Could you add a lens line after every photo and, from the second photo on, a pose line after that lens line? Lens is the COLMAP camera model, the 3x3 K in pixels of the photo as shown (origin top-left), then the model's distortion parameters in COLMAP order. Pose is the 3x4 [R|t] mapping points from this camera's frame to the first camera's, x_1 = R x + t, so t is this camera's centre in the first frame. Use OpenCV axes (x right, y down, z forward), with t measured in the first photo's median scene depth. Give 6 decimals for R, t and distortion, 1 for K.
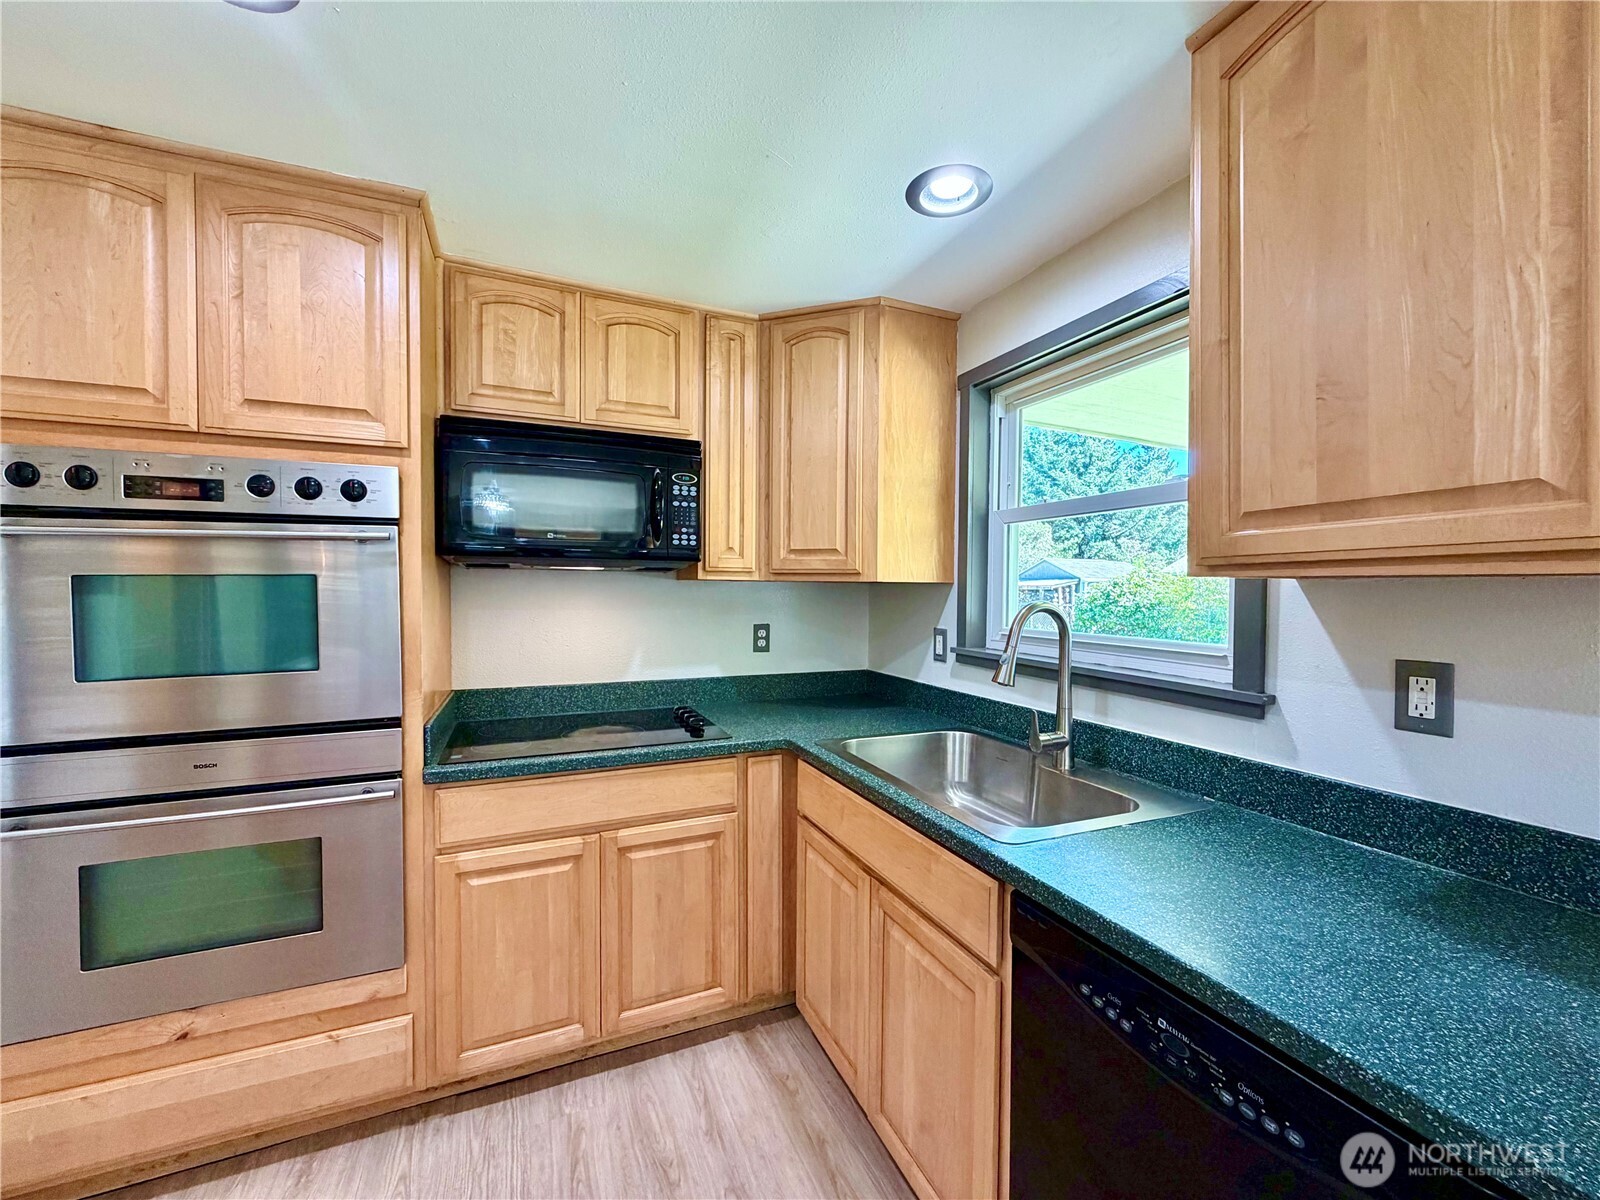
lens RADIAL K [[637.8, 0, 796.4], [0, 637.8, 598.3], [0, 0, 1]] dist [-0.001517, 0.000230]
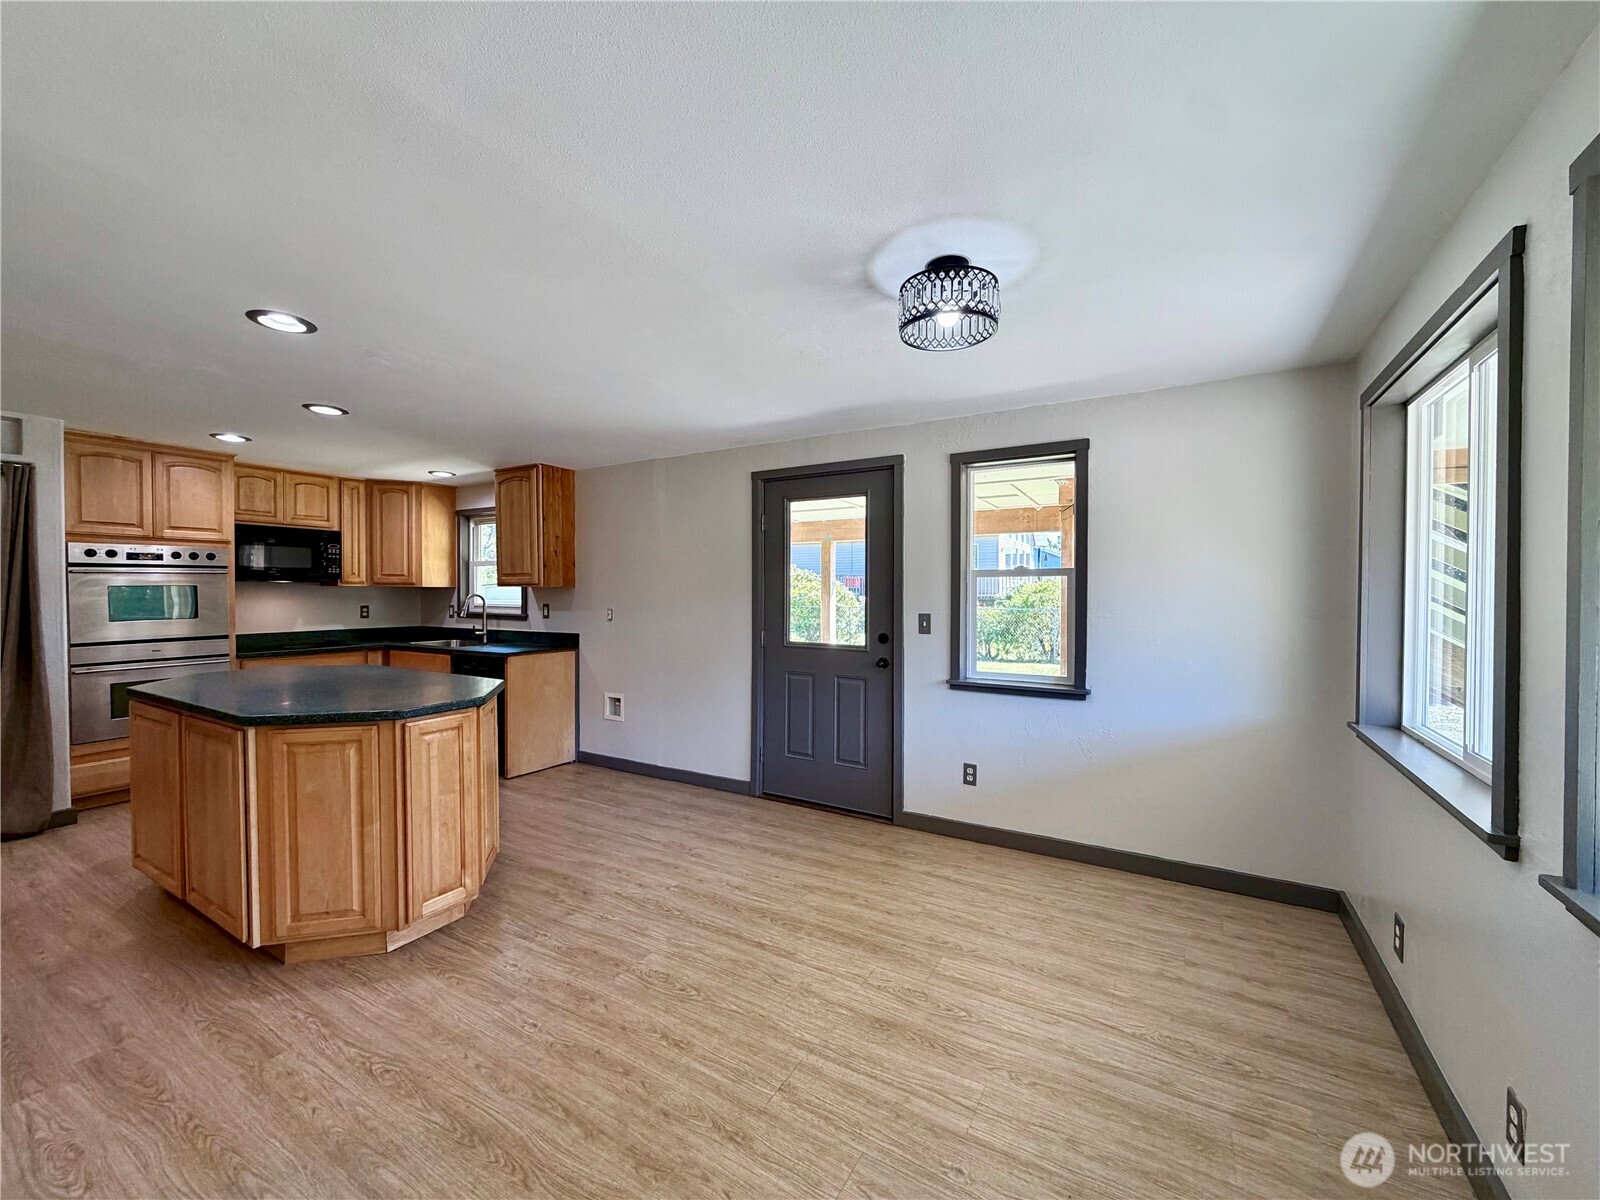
lens RADIAL K [[637.8, 0, 796.7], [0, 637.8, 599.4], [0, 0, 1]] dist [-0.001517, 0.000230]
pose [[0.809564, -0.012741, 0.586894, -0.201069], [0.011646, 0.999916, 0.005642, 0.034164], [-0.586917, 0.002267, 0.809644, -2.442564]]
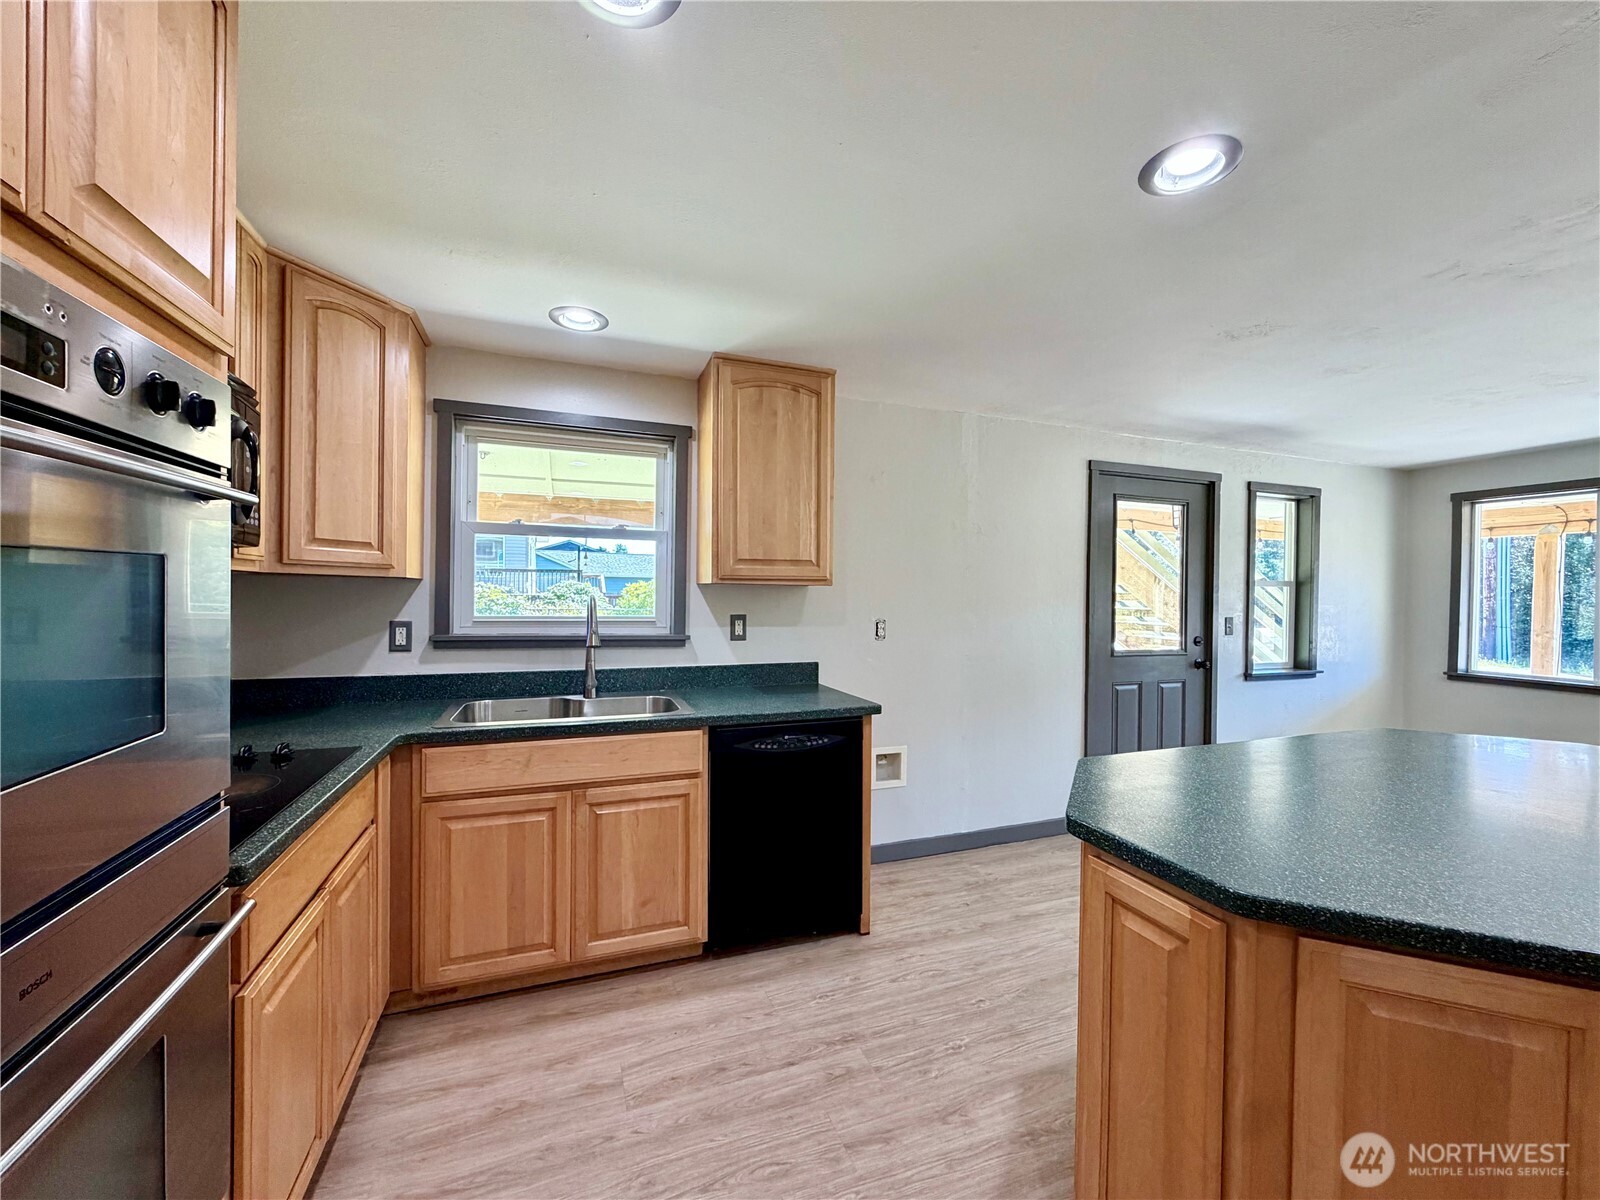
lens RADIAL K [[637.8, 0, 797.9], [0, 637.8, 594.3], [0, 0, 1]] dist [-0.001517, 0.000230]
pose [[0.051899, -0.007994, 0.998620, -1.047890], [0.001796, 0.999967, 0.007912, -0.006377], [-0.998651, 0.001383, 0.051911, 0.354921]]
